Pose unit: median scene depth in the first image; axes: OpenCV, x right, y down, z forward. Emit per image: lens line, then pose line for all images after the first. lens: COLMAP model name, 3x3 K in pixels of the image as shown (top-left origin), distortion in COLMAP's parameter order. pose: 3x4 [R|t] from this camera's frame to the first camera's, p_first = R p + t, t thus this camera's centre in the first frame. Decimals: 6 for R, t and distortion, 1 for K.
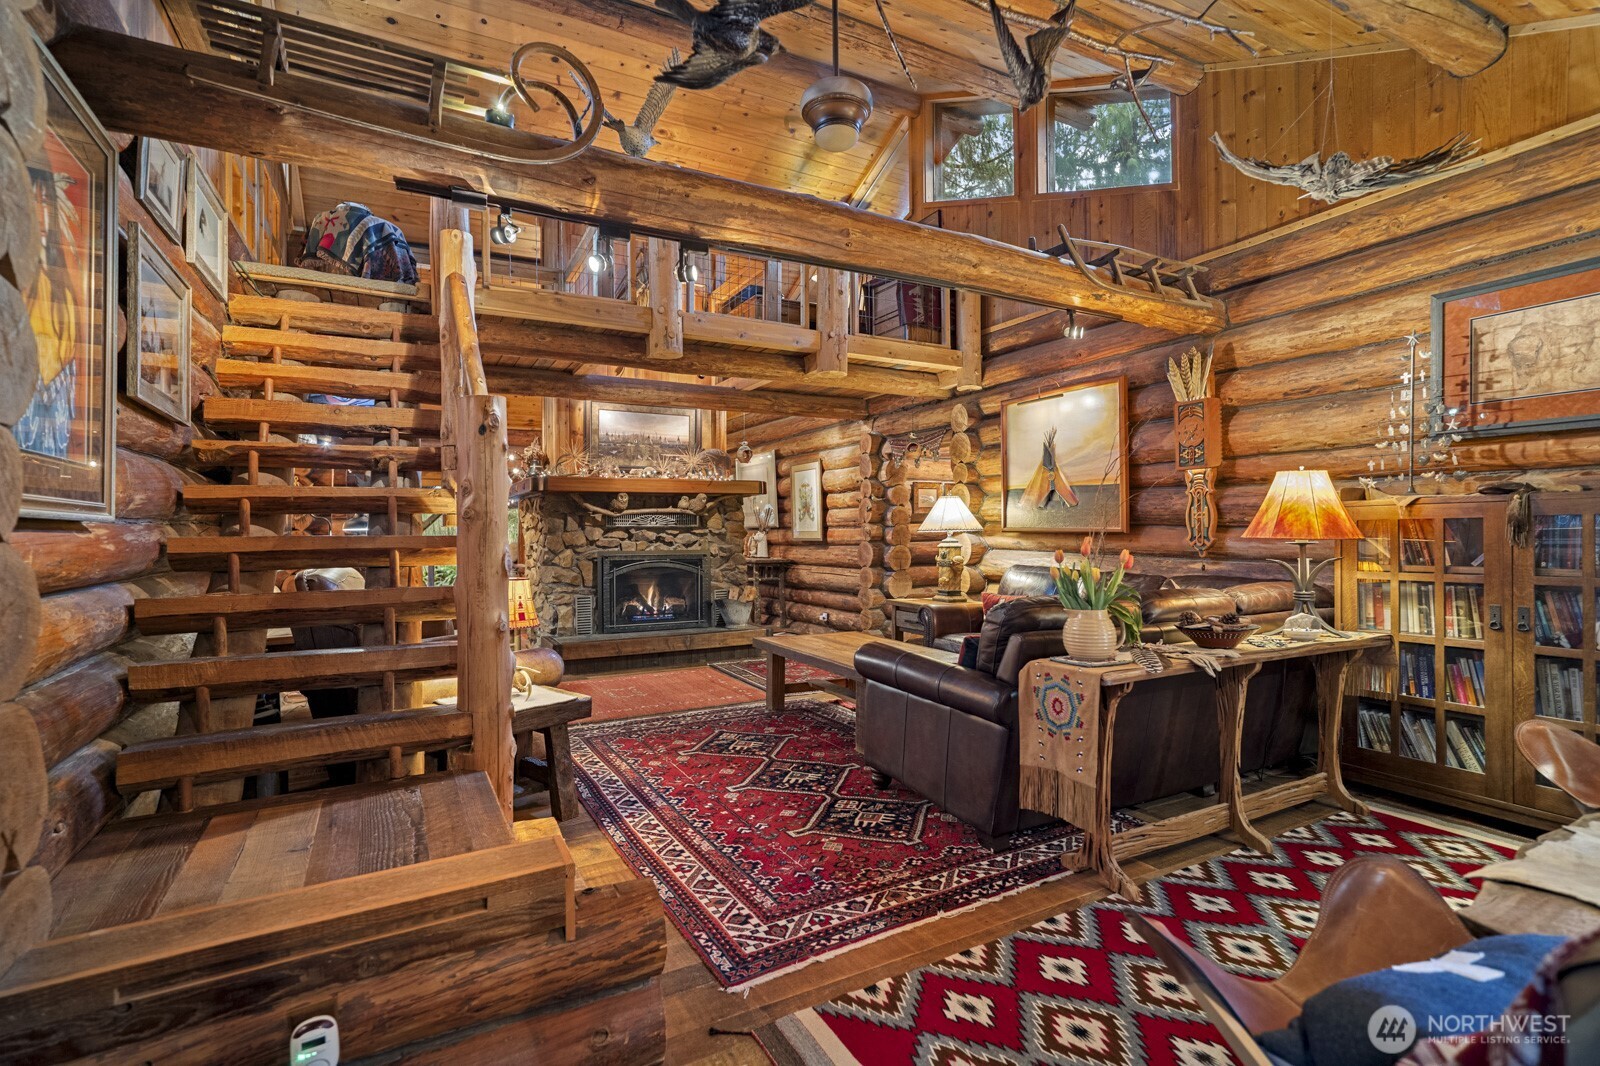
lens RADIAL K [[750.5, 0, 834.1], [0, 750.5, 527.4], [0, 0, 1]] dist [-0.005009, 0.006811]
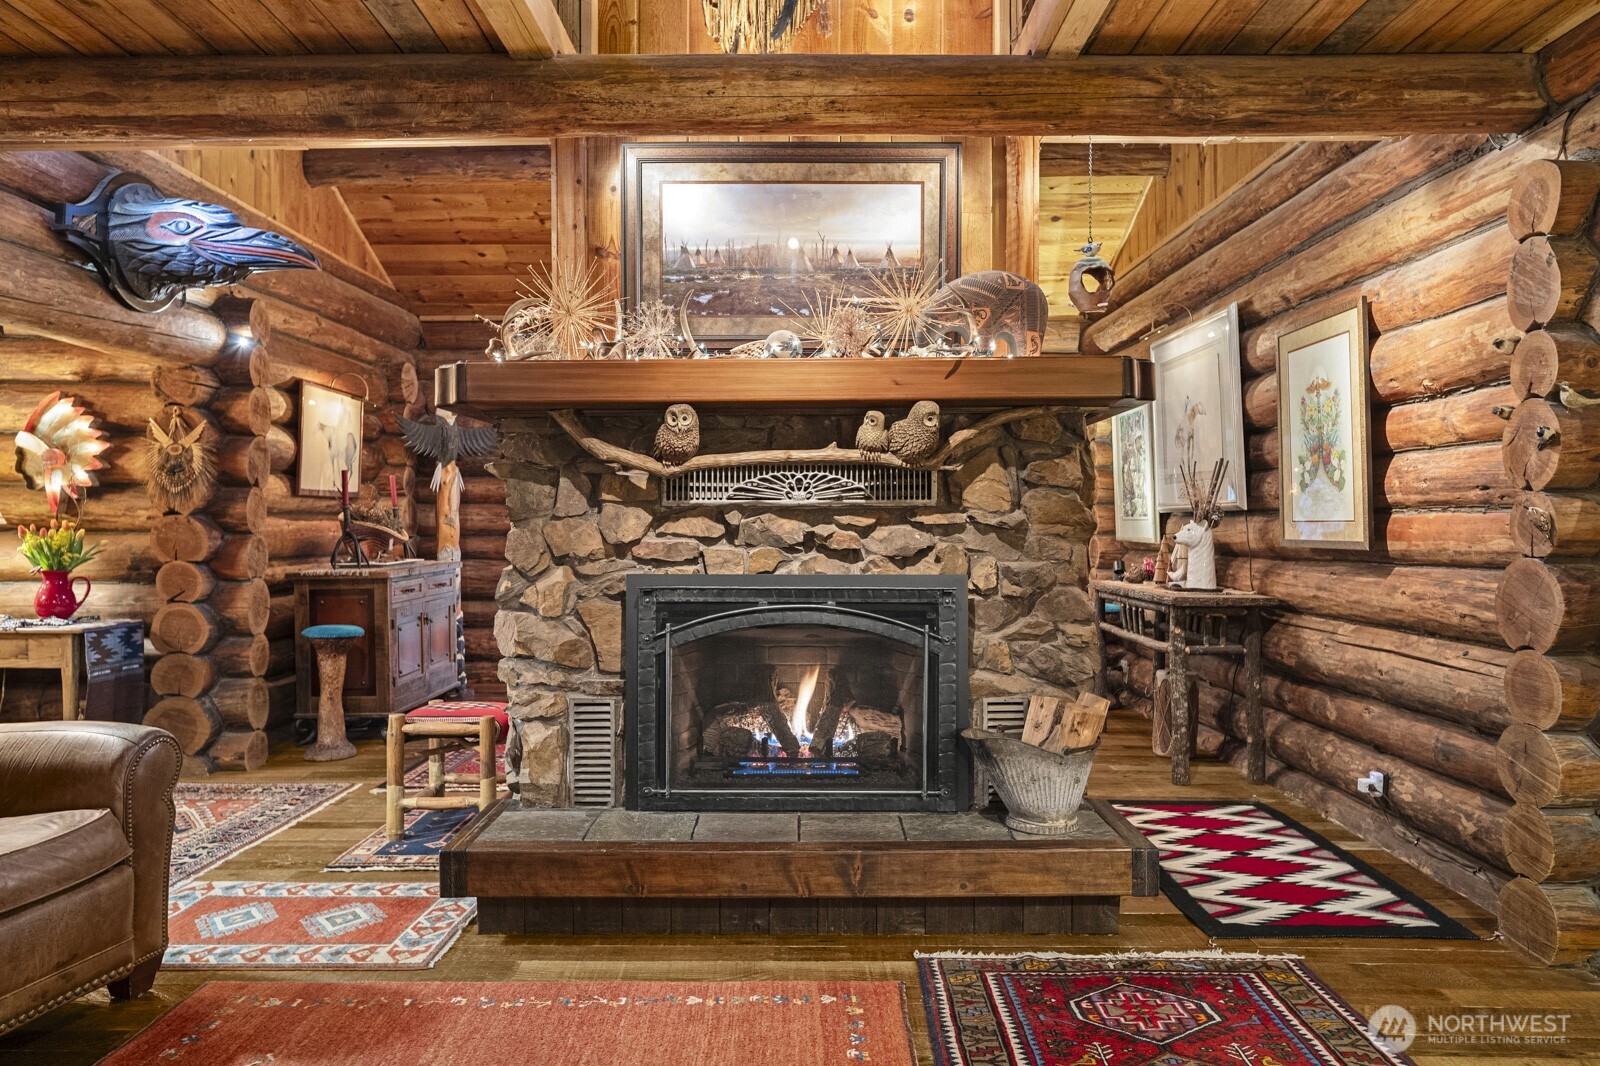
lens RADIAL K [[1104.2, 0, 799.3], [0, 1104.2, 525.7], [0, 0, 1]] dist [-0.007798, -0.002772]
pose [[0.862106, 0.006865, -0.506681, 0.016201], [-0.001913, 0.999945, 0.010295, 0.003444], [0.506724, -0.007906, 0.862072, 0.569746]]
